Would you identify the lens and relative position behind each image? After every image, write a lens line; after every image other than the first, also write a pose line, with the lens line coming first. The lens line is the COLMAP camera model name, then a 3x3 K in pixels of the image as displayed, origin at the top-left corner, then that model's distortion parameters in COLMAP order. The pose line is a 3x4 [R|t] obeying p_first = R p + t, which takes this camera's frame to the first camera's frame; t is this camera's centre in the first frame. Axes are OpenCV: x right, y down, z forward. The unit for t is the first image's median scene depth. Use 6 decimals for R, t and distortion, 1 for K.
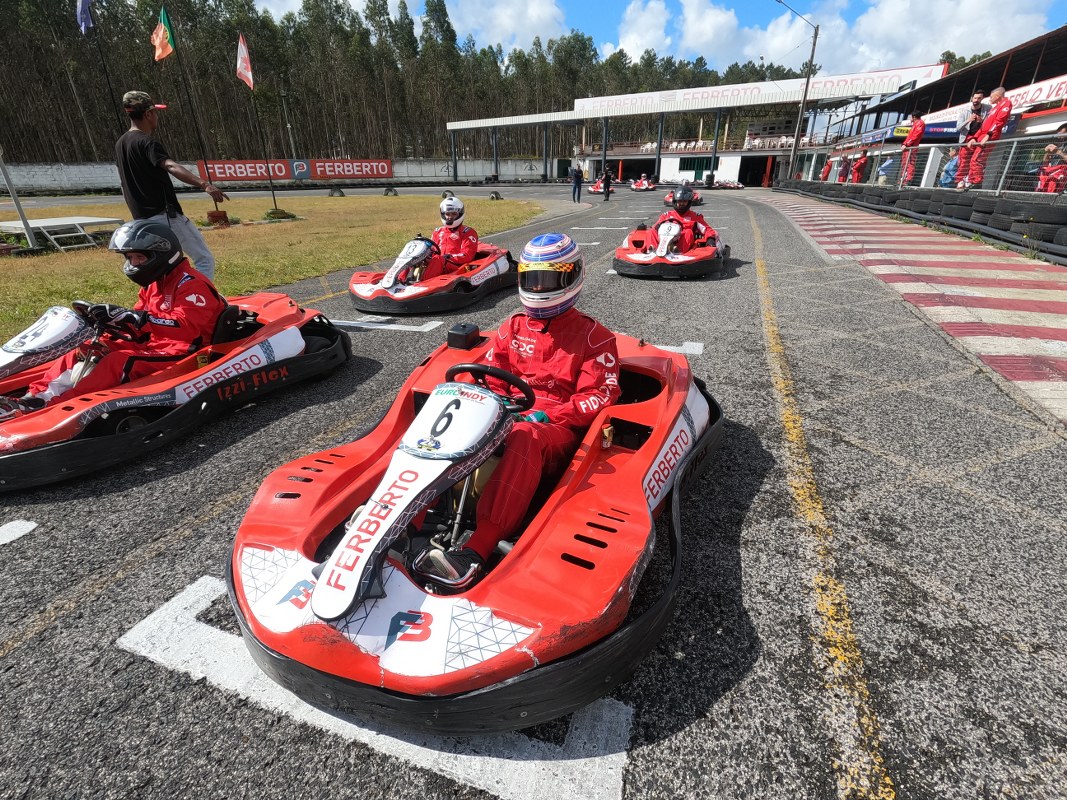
lens RADIAL K [[509.5, 0, 532.3], [0, 509.5, 400.9], [0, 0, 1]] dist [0.001806, -0.000452]
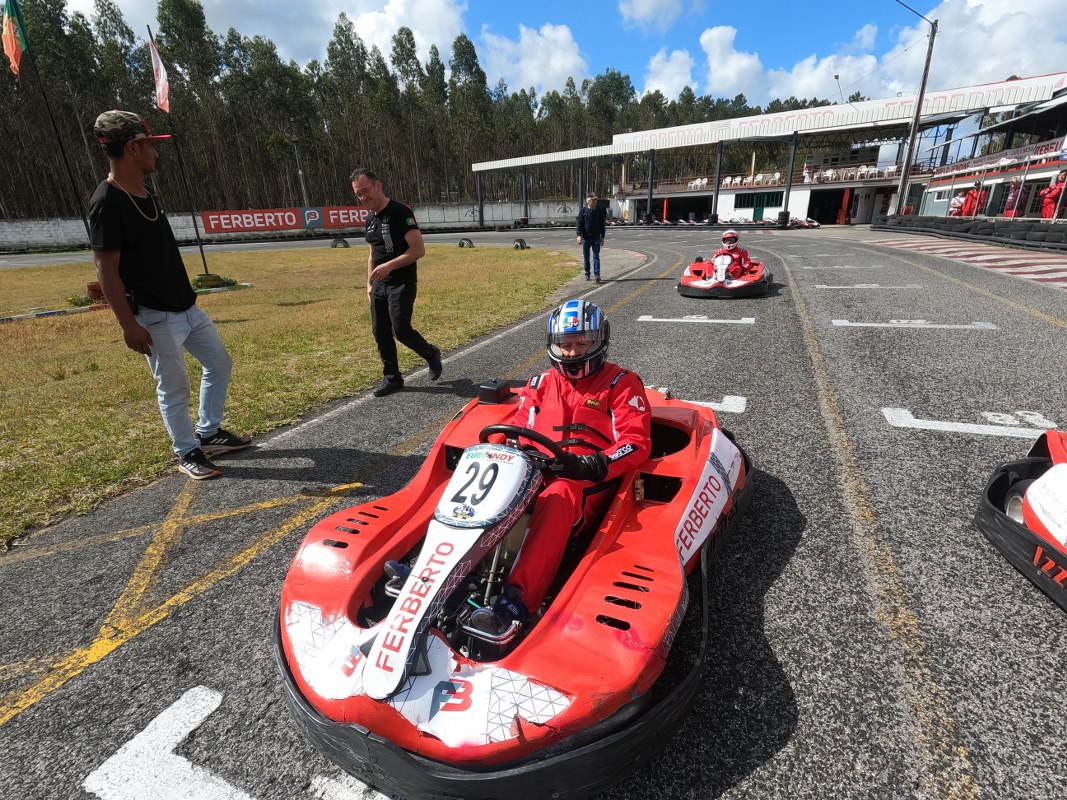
lens RADIAL K [[509.5, 0, 533.4], [0, 509.5, 400.3], [0, 0, 1]] dist [0.001806, -0.000452]
pose [[0.997823, -0.001780, -0.065932, 0.000853], [-0.002990, 0.997387, -0.072180, -0.060927], [0.065889, 0.072220, 0.995210, 0.134405]]
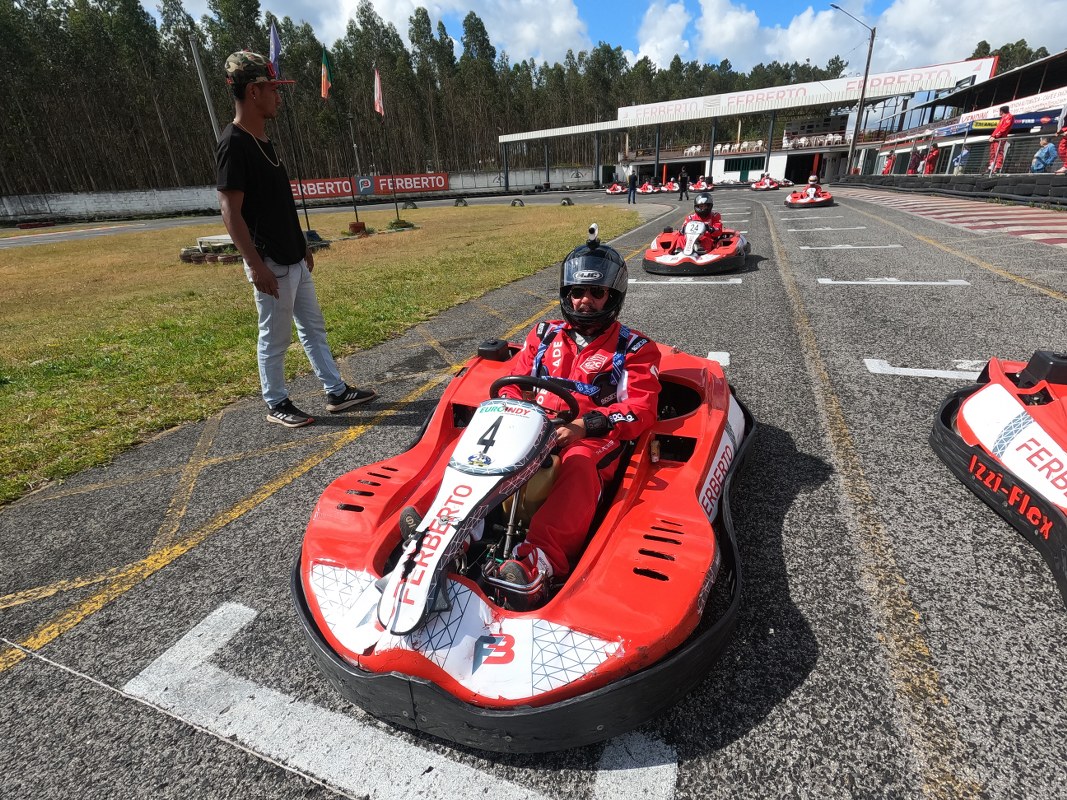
lens RADIAL K [[509.5, 0, 531.7], [0, 509.5, 400.8], [0, 0, 1]] dist [0.001806, -0.000452]
pose [[0.998802, -0.023979, -0.042657, -0.069709], [0.023335, 0.999607, -0.015531, 0.018792], [0.043013, 0.014517, 0.998969, -0.041168]]
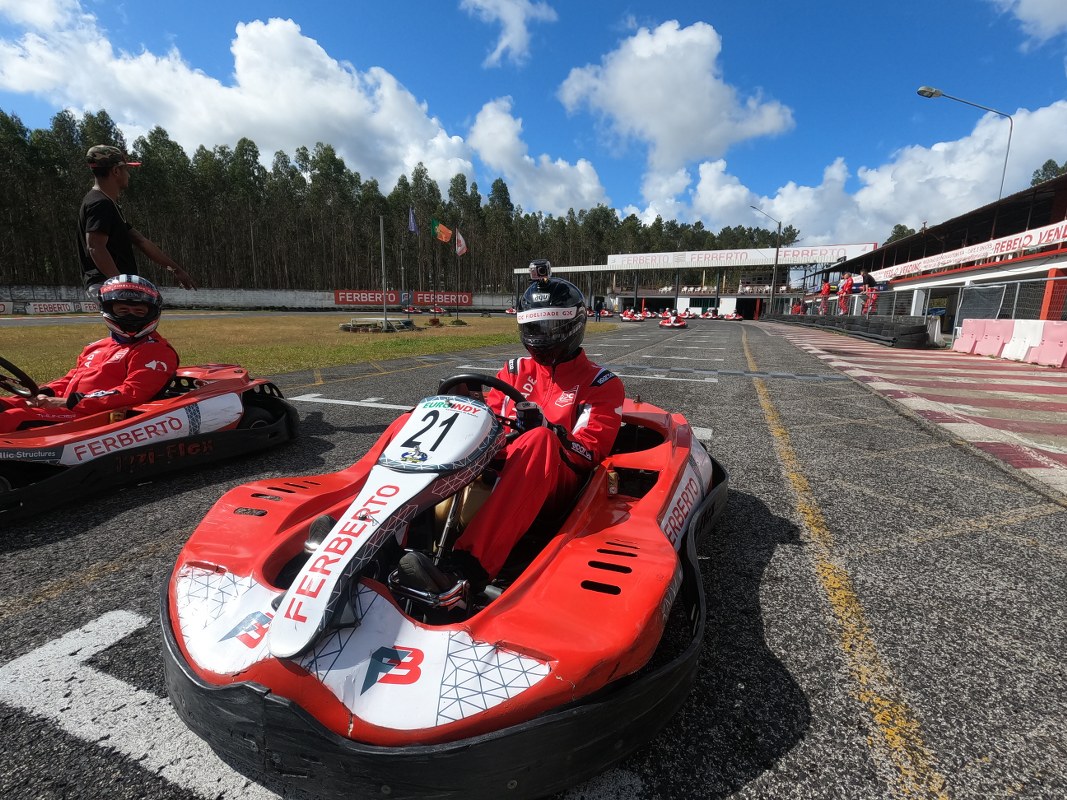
lens RADIAL K [[509.5, 0, 530.0], [0, 509.5, 405.1], [0, 0, 1]] dist [0.001806, -0.000452]
pose [[0.999290, 0.032561, -0.018965, -0.091231], [-0.036030, 0.973015, -0.227912, 0.110219], [0.011032, 0.228433, 0.973497, -0.229033]]
